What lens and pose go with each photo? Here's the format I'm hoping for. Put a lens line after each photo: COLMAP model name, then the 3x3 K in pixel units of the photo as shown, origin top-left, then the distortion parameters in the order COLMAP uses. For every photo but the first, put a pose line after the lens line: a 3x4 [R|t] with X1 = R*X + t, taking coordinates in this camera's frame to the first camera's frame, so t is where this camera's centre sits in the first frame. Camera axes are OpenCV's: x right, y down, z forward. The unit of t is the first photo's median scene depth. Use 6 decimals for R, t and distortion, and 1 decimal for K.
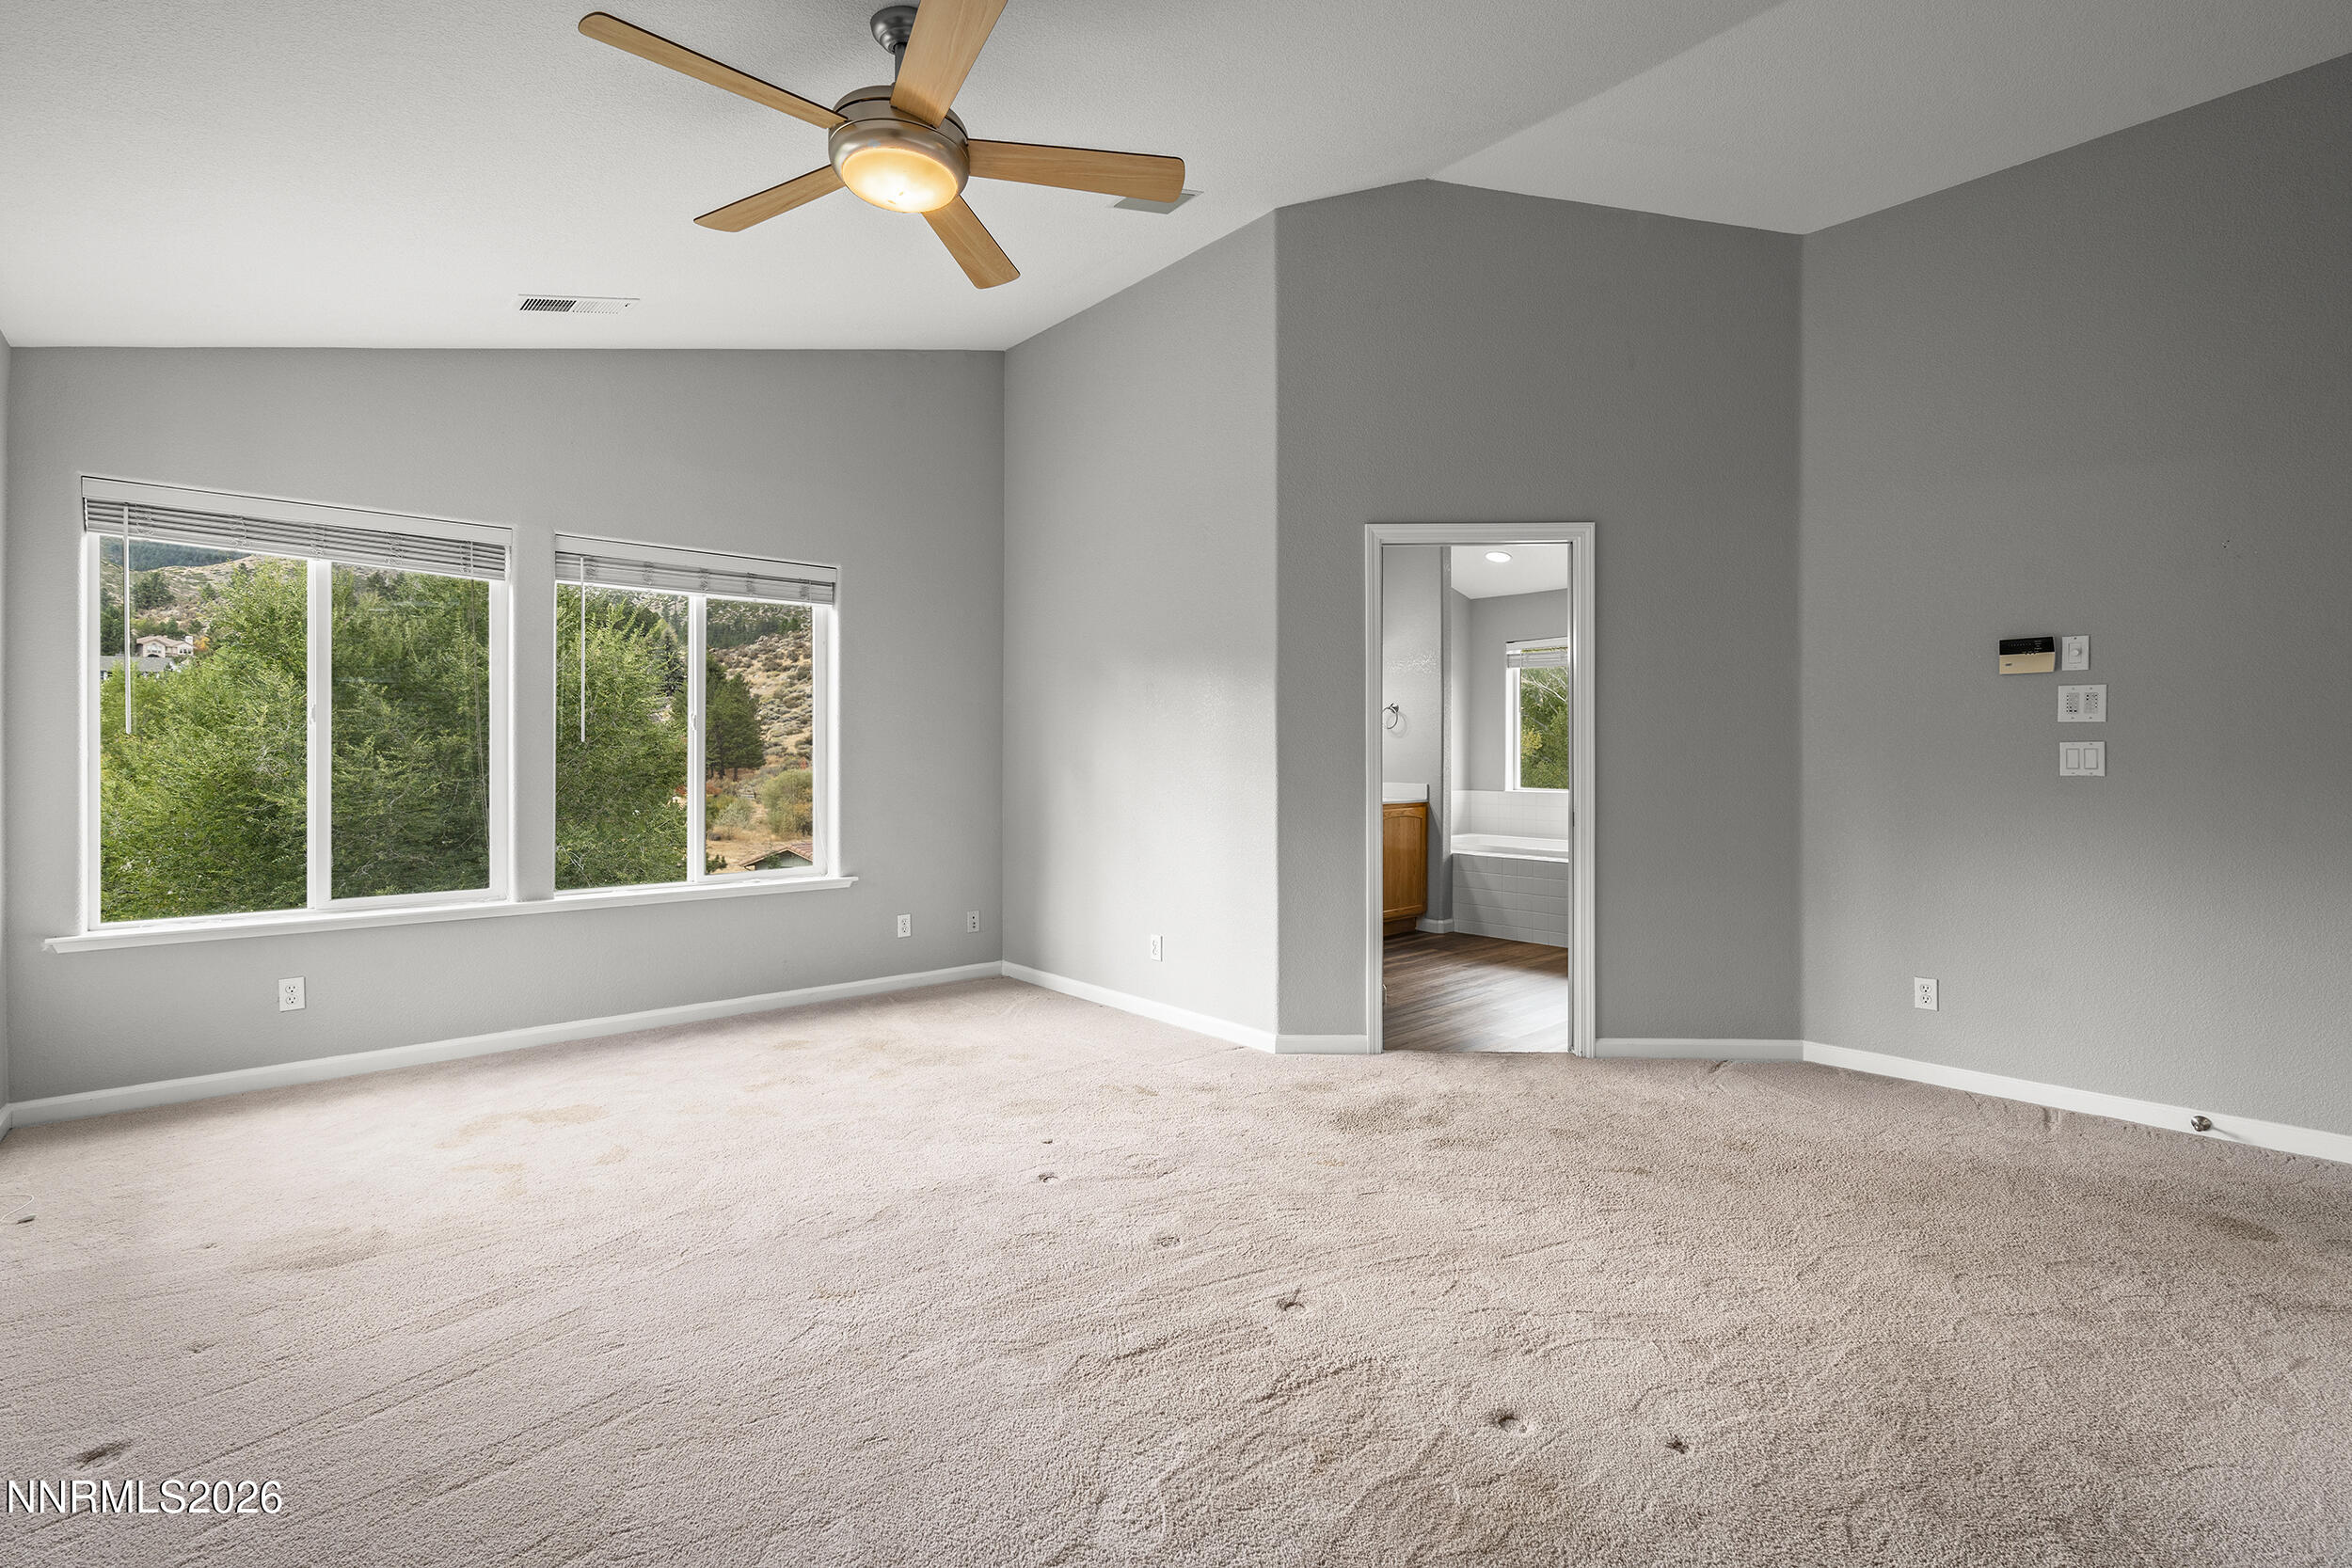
lens RADIAL K [[1066.8, 0, 1179.5], [0, 1066.8, 761.0], [0, 0, 1]] dist [-0.005824, 0.000455]
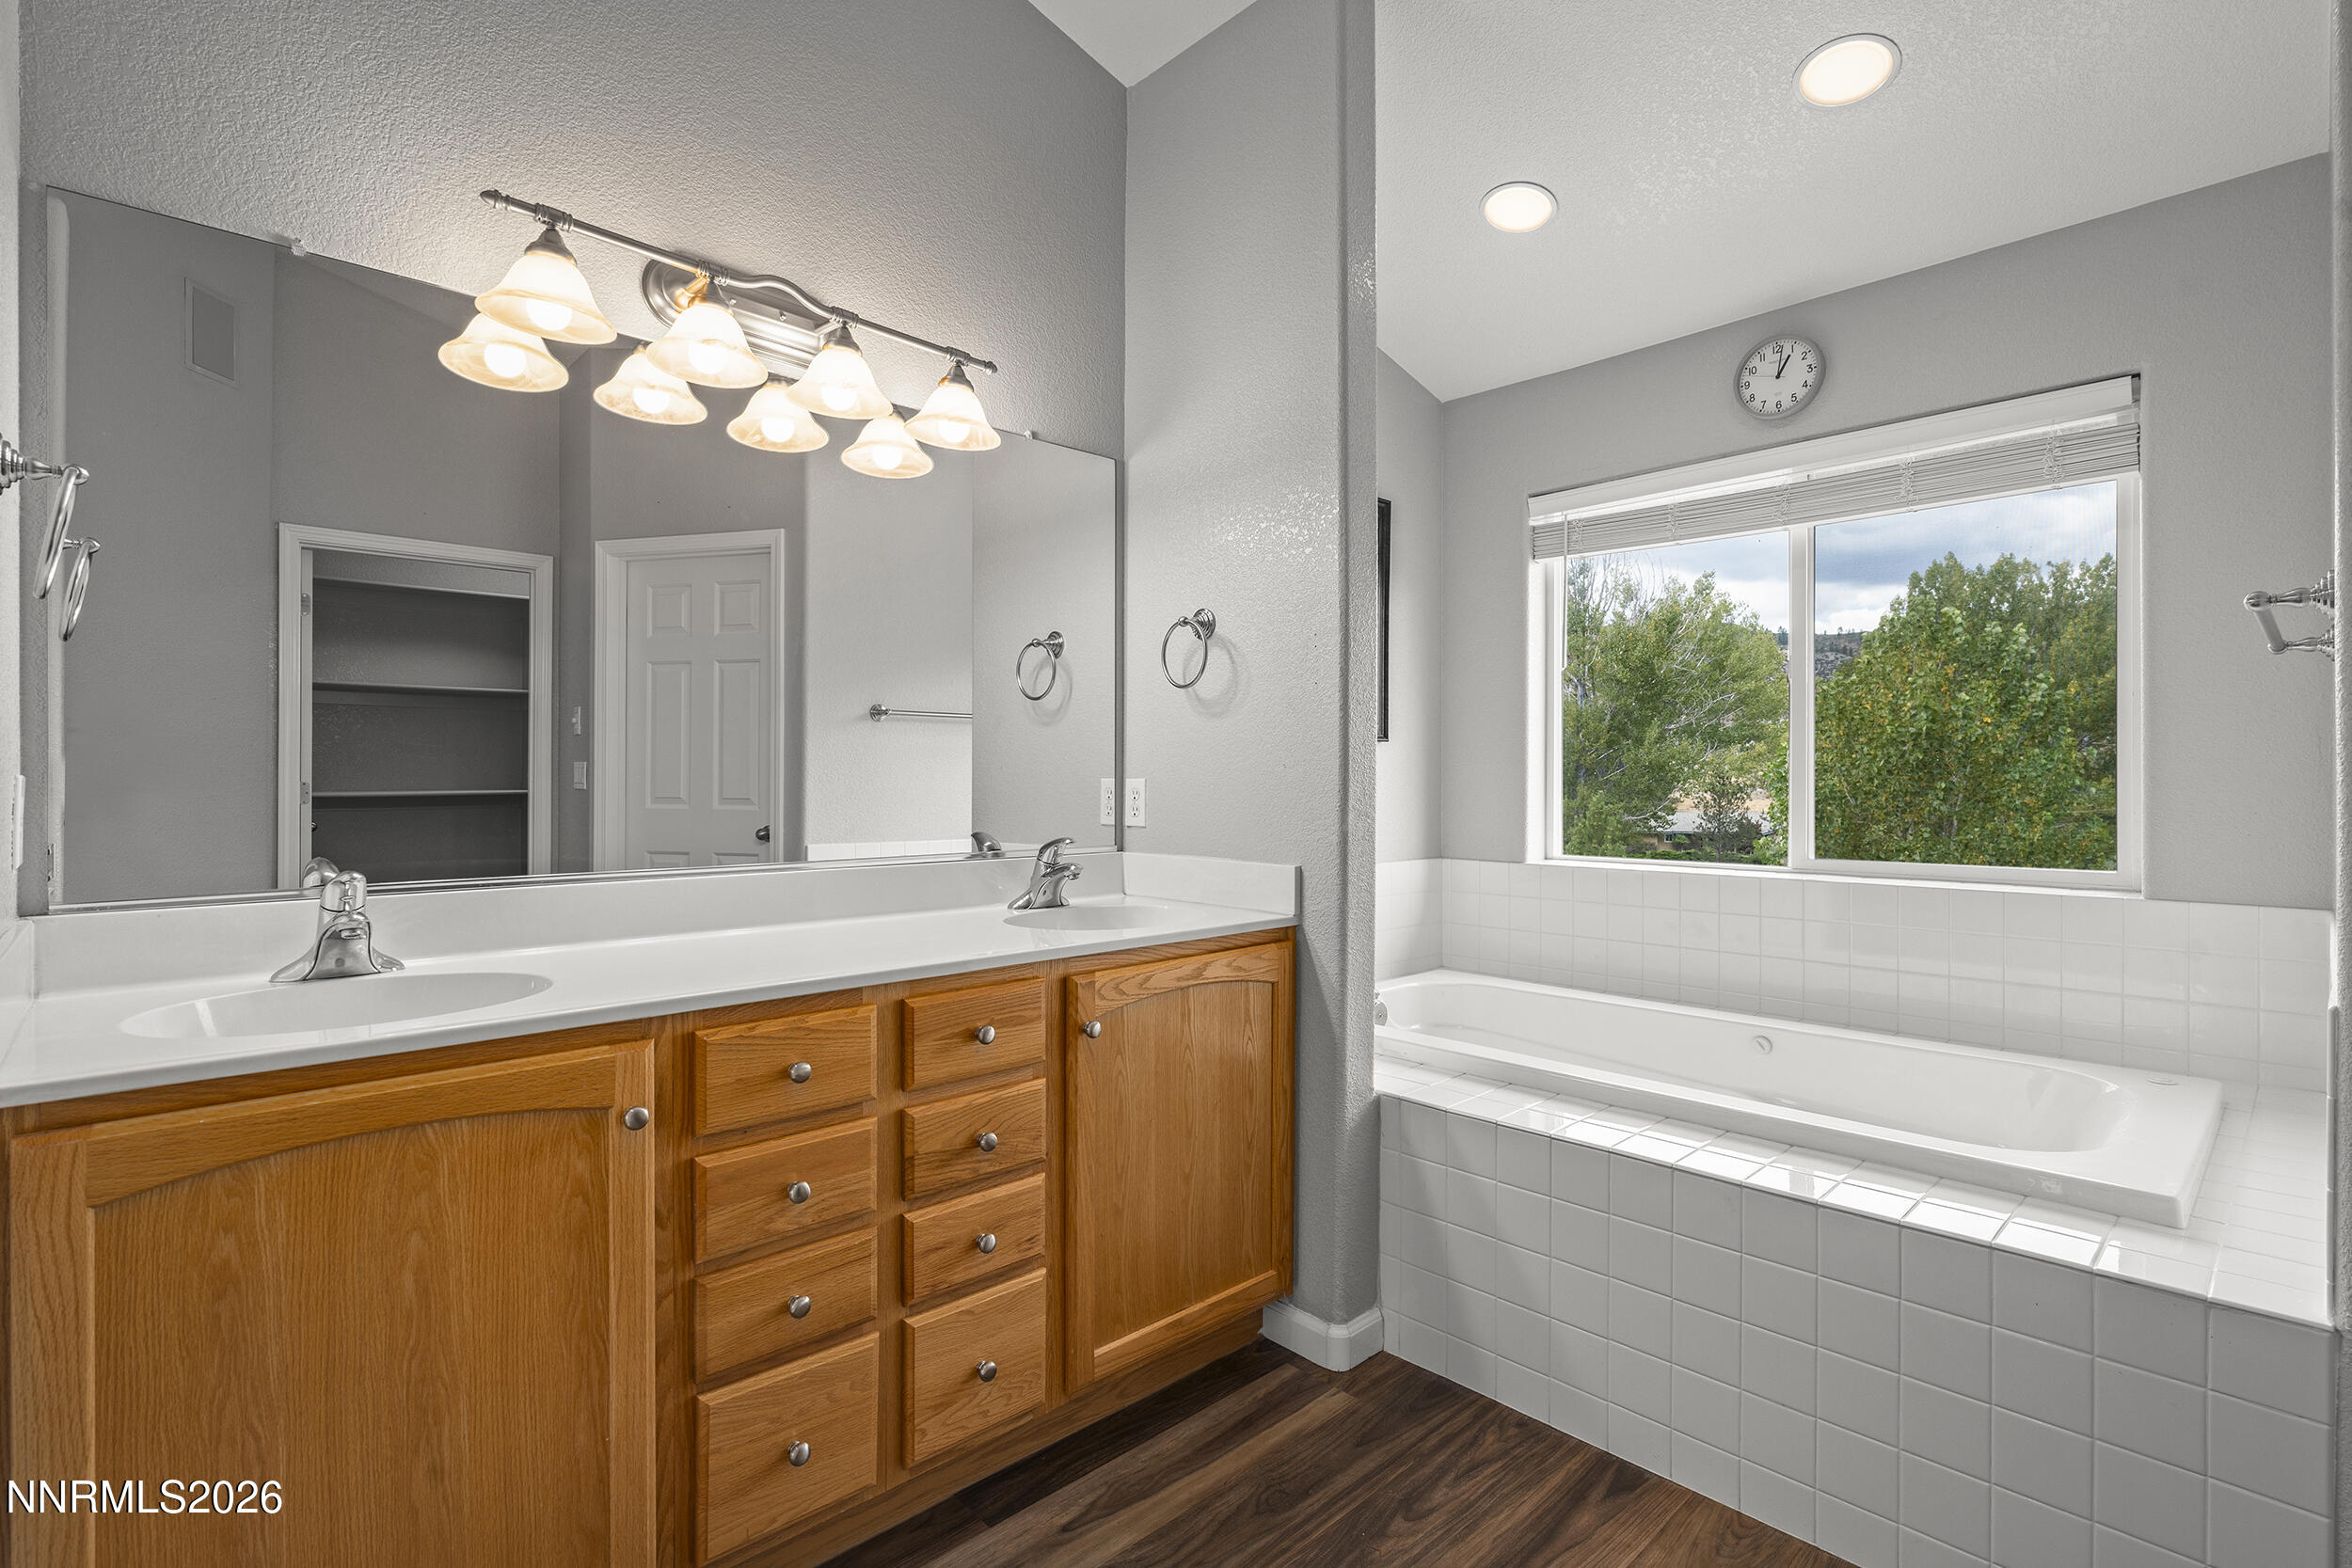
lens RADIAL K [[1114.1, 0, 1181.4], [0, 1114.1, 781.8], [0, 0, 1]] dist [0.001454, 0.000056]
pose [[0.999415, 0.004142, 0.033951, 0.158705], [-0.004071, 0.999989, -0.002173, -0.001493], [-0.033959, 0.002034, 0.999421, 0.576478]]
